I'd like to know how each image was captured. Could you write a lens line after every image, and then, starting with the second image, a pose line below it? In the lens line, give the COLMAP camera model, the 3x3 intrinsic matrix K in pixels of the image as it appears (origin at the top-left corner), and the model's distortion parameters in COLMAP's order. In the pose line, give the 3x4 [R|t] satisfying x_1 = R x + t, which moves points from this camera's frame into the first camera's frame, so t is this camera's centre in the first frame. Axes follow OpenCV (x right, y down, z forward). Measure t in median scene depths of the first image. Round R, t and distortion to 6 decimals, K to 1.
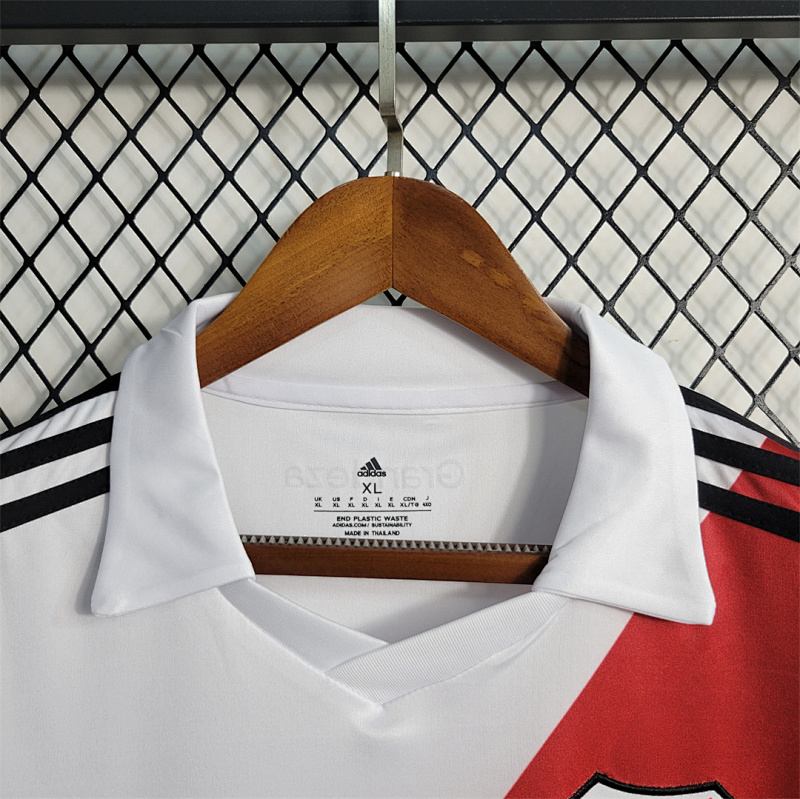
lens RADIAL K [[779.6, 0, 400.0], [0, 779.6, 399.5], [0, 0, 1]] dist [-0.005703, 0.004493]
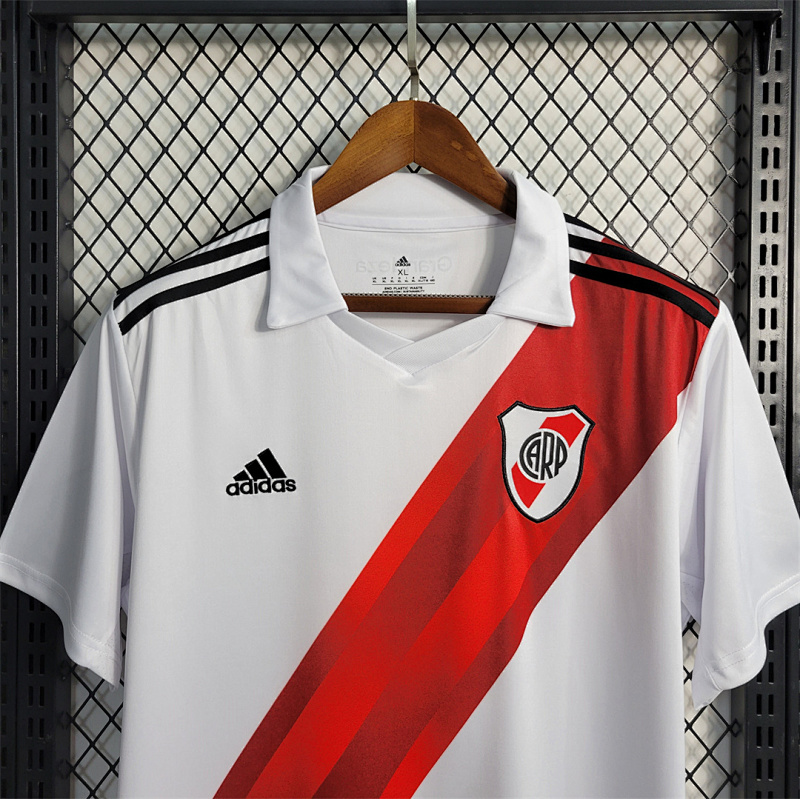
lens RADIAL K [[779.6, 0, 400.0], [0, 779.6, 399.5], [0, 0, 1]] dist [-0.005703, 0.004493]
pose [[0.999660, -0.010484, 0.023854, -0.090992], [0.007901, 0.994342, 0.105931, 0.219140], [-0.024829, -0.105707, 0.994087, -0.894719]]
